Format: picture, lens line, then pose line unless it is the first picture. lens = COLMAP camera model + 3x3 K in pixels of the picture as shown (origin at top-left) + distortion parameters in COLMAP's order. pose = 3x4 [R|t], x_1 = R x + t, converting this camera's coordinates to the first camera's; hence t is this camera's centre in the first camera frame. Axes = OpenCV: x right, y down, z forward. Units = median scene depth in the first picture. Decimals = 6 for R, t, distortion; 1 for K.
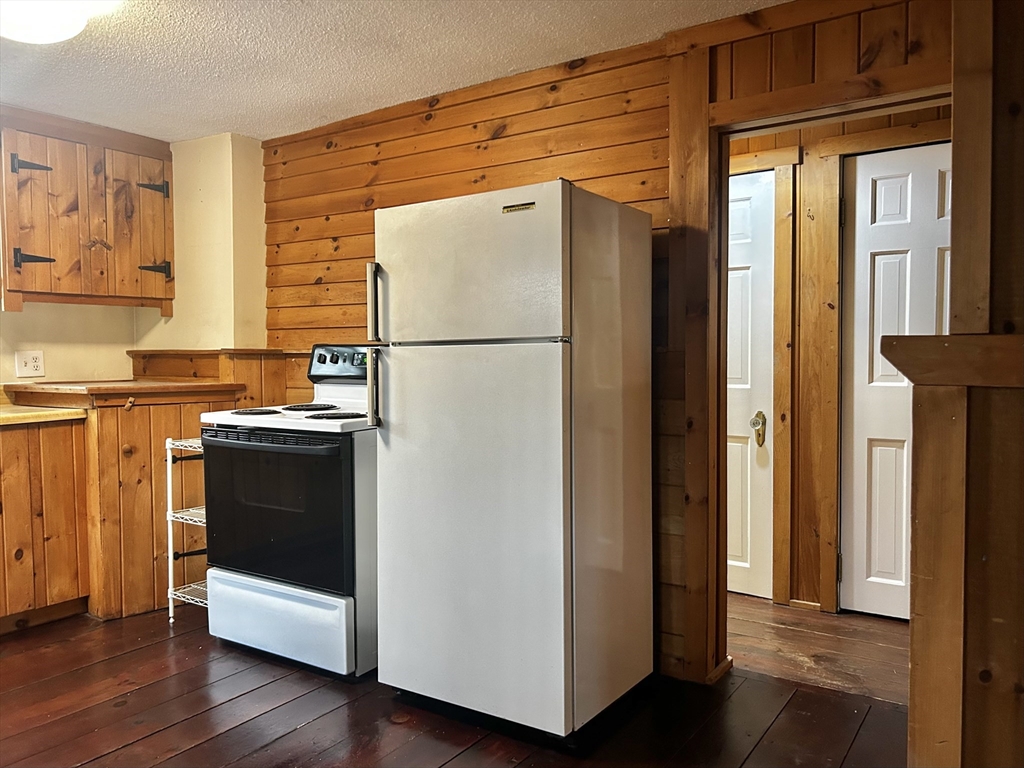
lens RADIAL K [[793.3, 0, 514.5], [0, 793.3, 386.7], [0, 0, 1]] dist [0.042245, -0.037127]
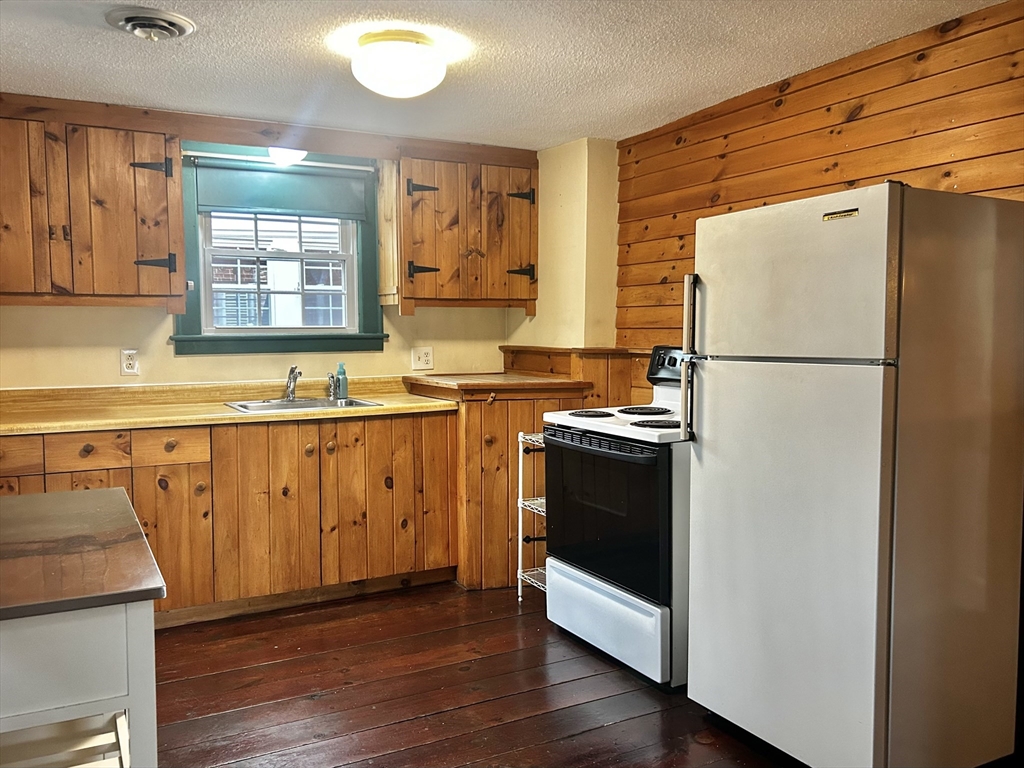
lens RADIAL K [[853.3, 0, 521.6], [0, 853.3, 384.6], [0, 0, 1]] dist [0.062872, -0.084982]
pose [[0.886704, 0.037216, -0.460836, 0.107071], [-0.023642, 0.999101, 0.035194, -0.043825], [0.461732, -0.020312, 0.886787, -0.029589]]
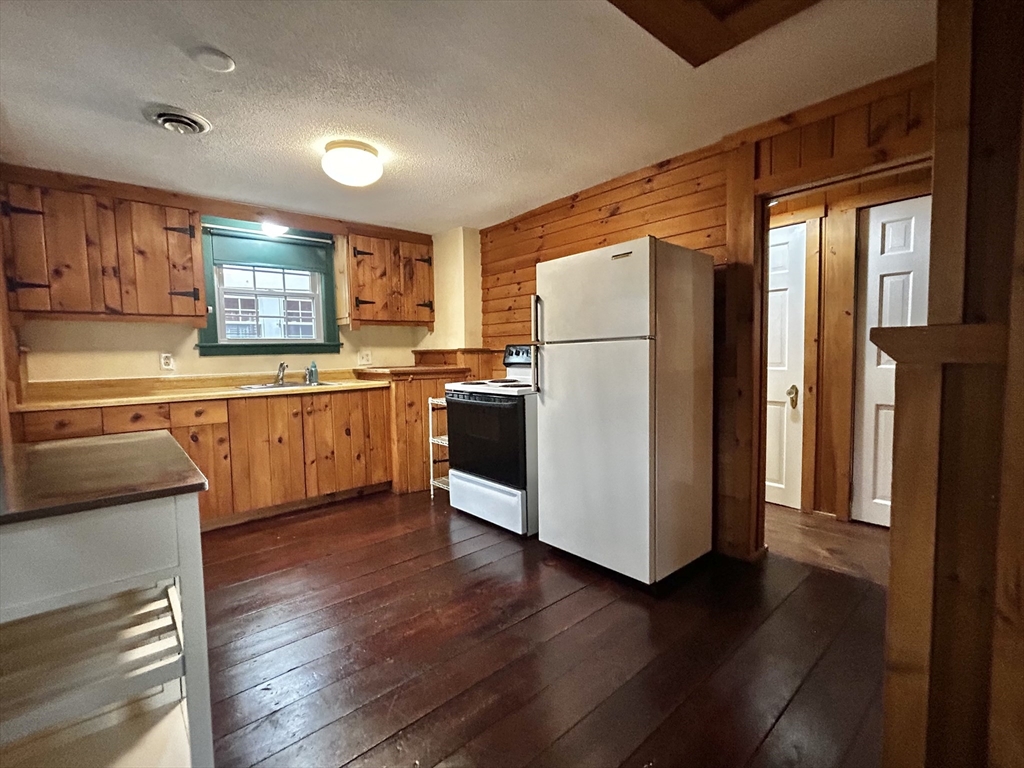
lens RADIAL K [[464.3, 0, 514.8], [0, 464.3, 384.0], [0, 0, 1]] dist [-0.006645, 0.004160]
pose [[0.966713, 0.005747, -0.255800, 0.028075], [0.001475, 0.999606, 0.028031, 0.004389], [0.255860, -0.027475, 0.966323, 0.025971]]
